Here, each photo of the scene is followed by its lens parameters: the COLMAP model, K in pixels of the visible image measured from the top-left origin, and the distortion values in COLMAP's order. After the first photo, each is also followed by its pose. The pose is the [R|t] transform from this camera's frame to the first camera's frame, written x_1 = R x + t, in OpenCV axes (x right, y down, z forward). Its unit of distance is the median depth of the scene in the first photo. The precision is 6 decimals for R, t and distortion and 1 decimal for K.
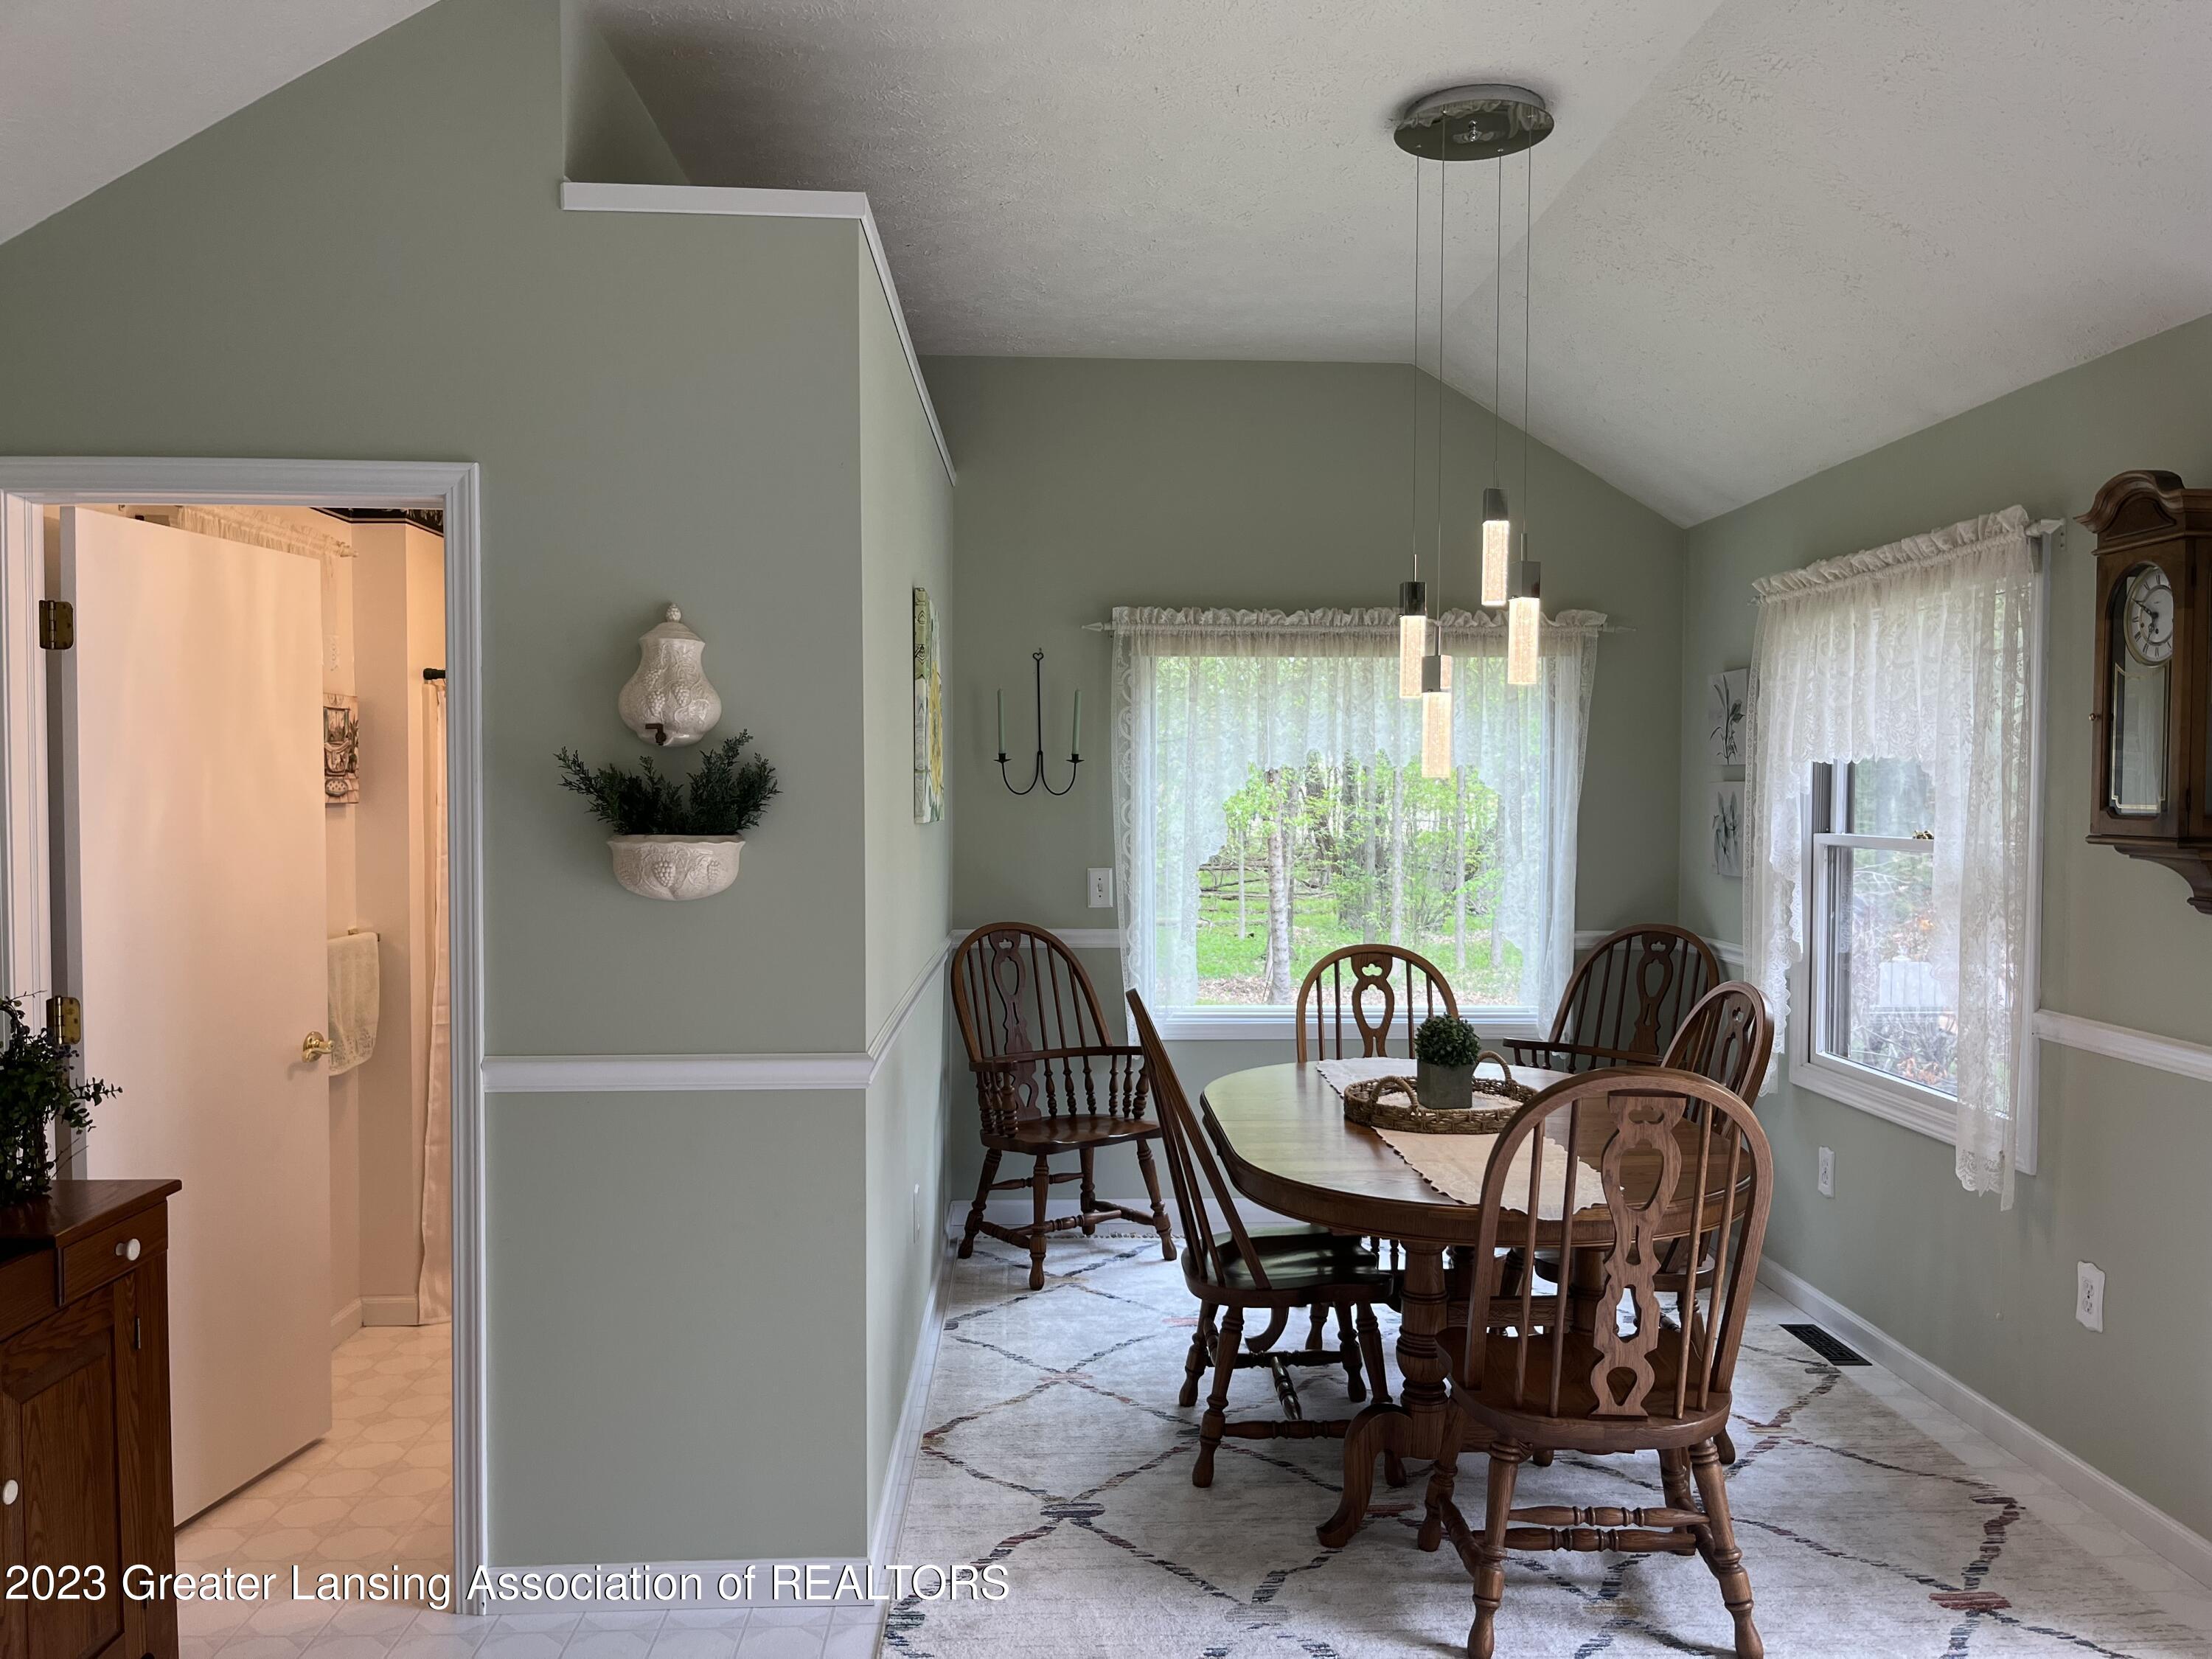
lens RADIAL K [[1712.8, 0, 1106.0], [0, 1712.8, 829.5], [0, 0, 1]] dist [0.067890, -0.124727]
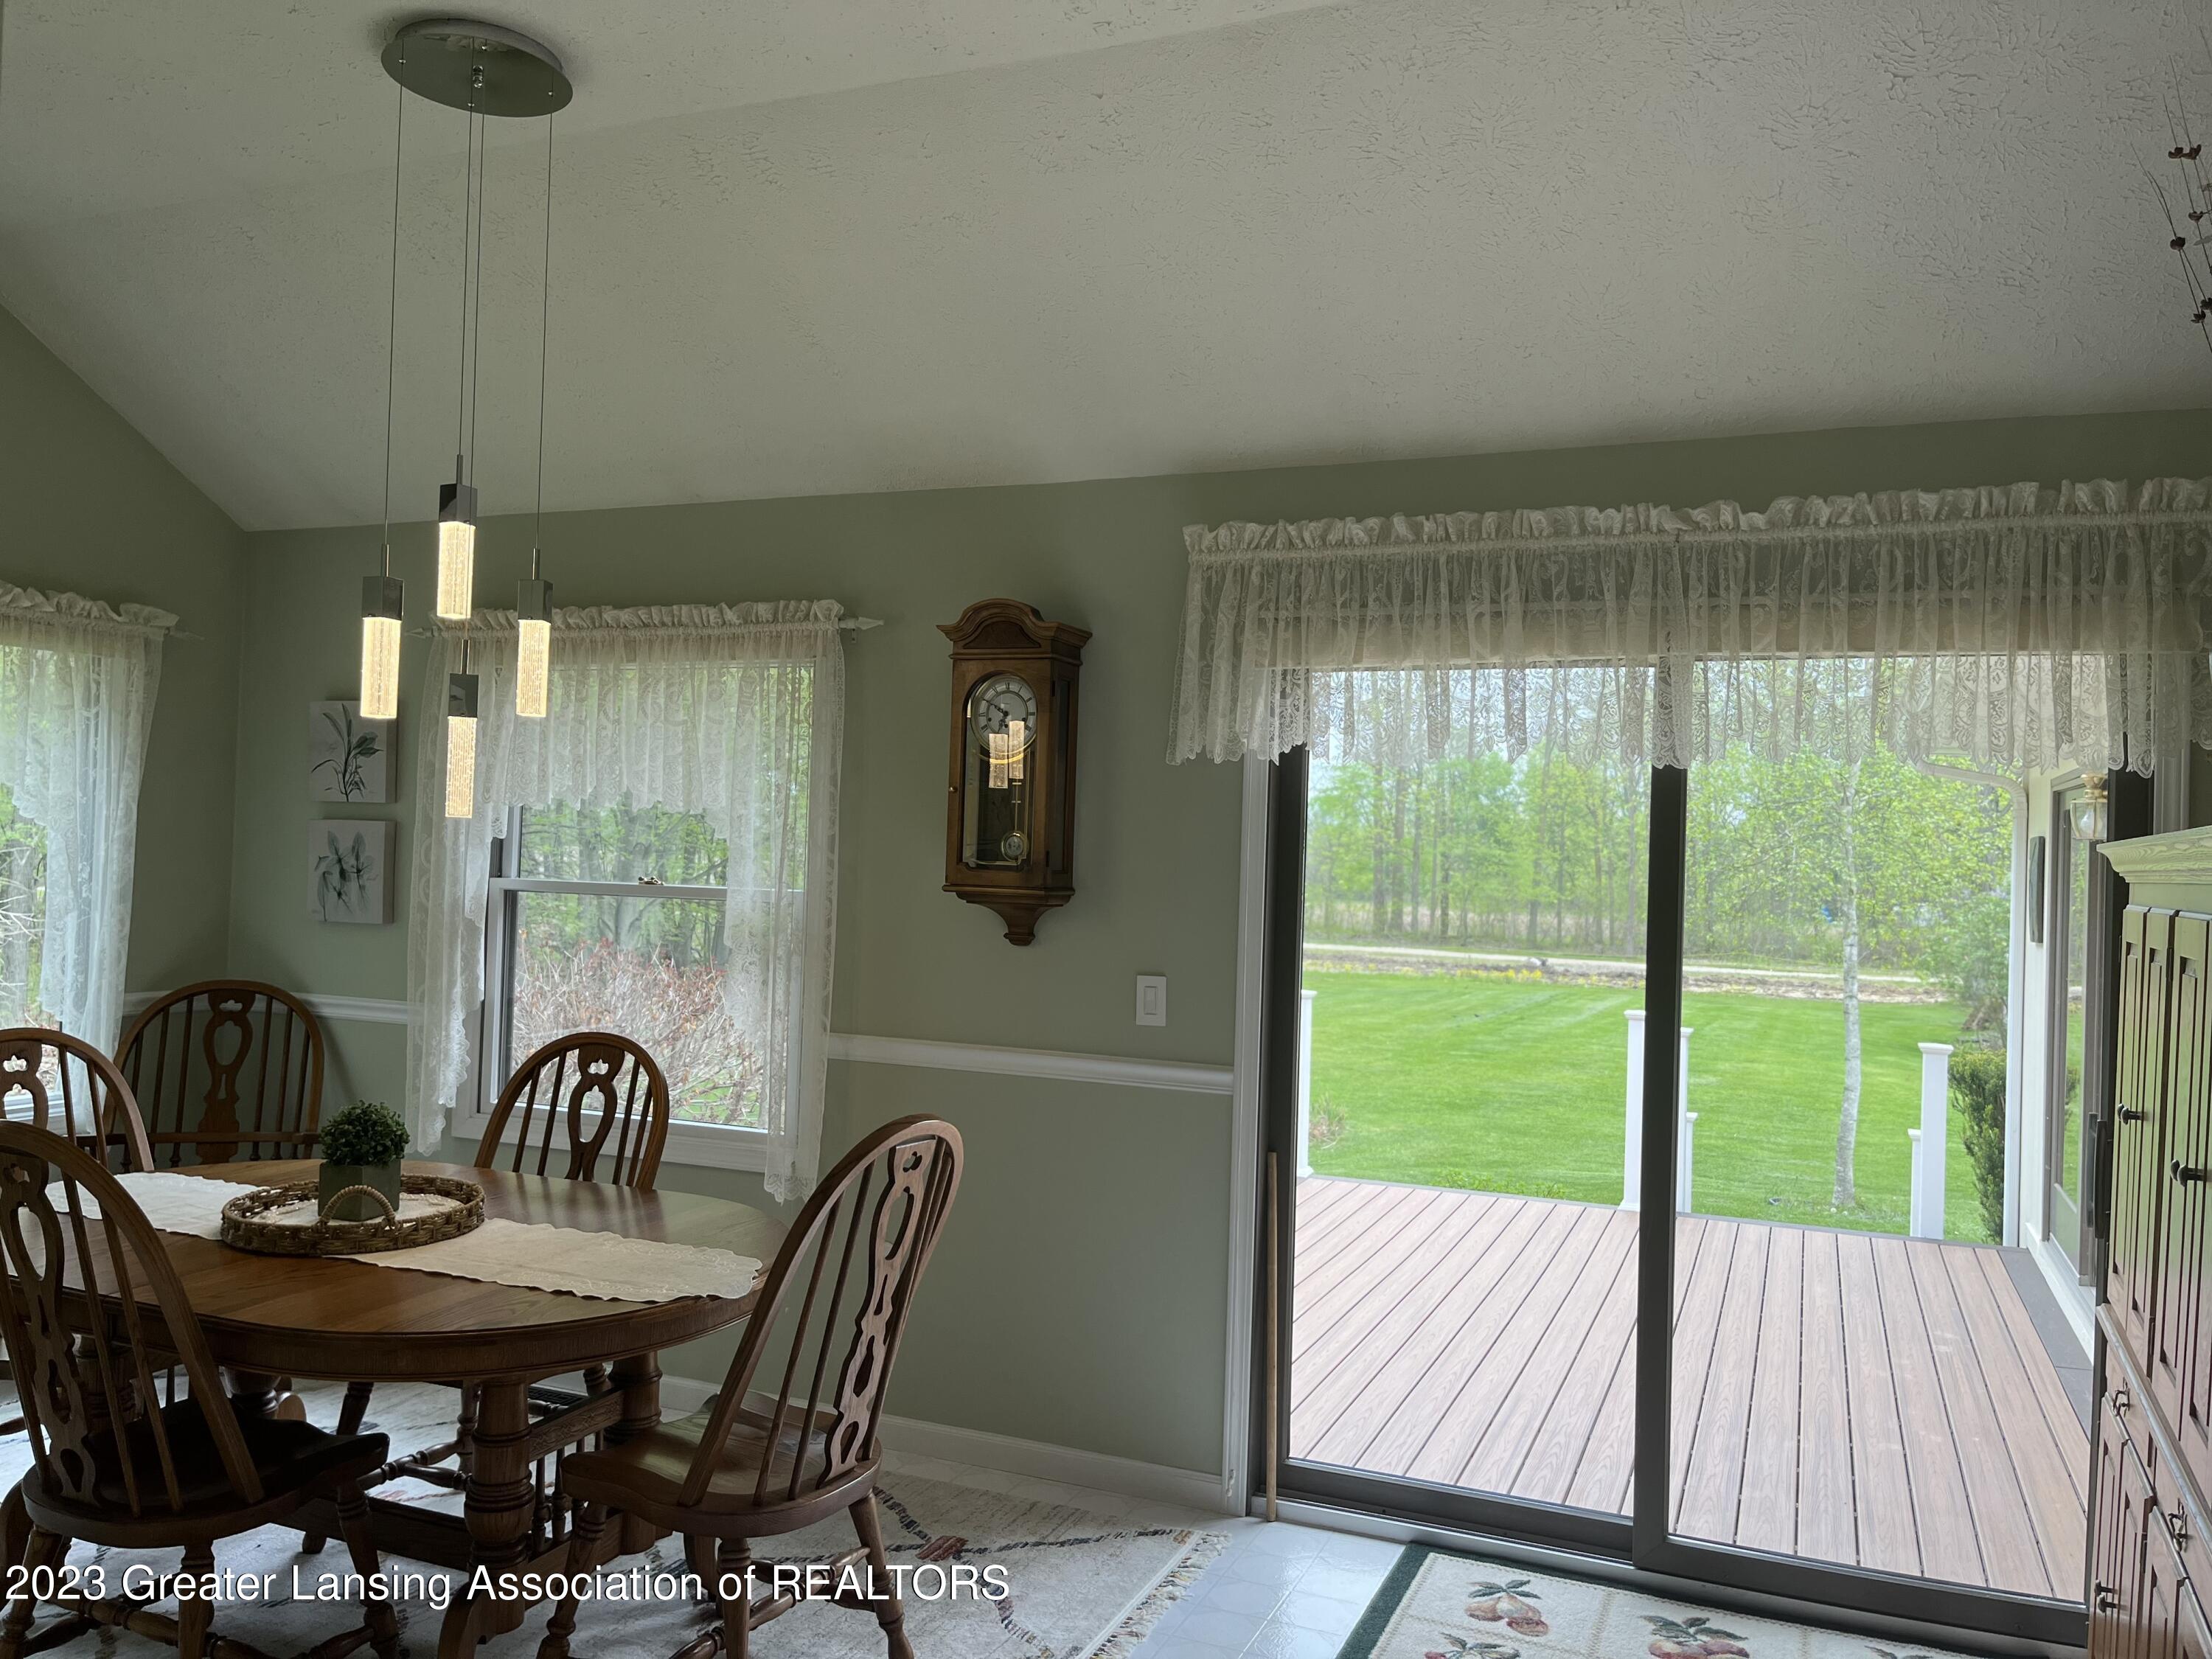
lens RADIAL K [[1712.8, 0, 1106.0], [0, 1712.8, 829.5], [0, 0, 1]] dist [0.067890, -0.124727]
pose [[0.406085, 0.022537, 0.913558, -0.359242], [-0.010781, 0.999744, -0.019871, -0.009894], [-0.913772, -0.001780, 0.406224, 0.291252]]
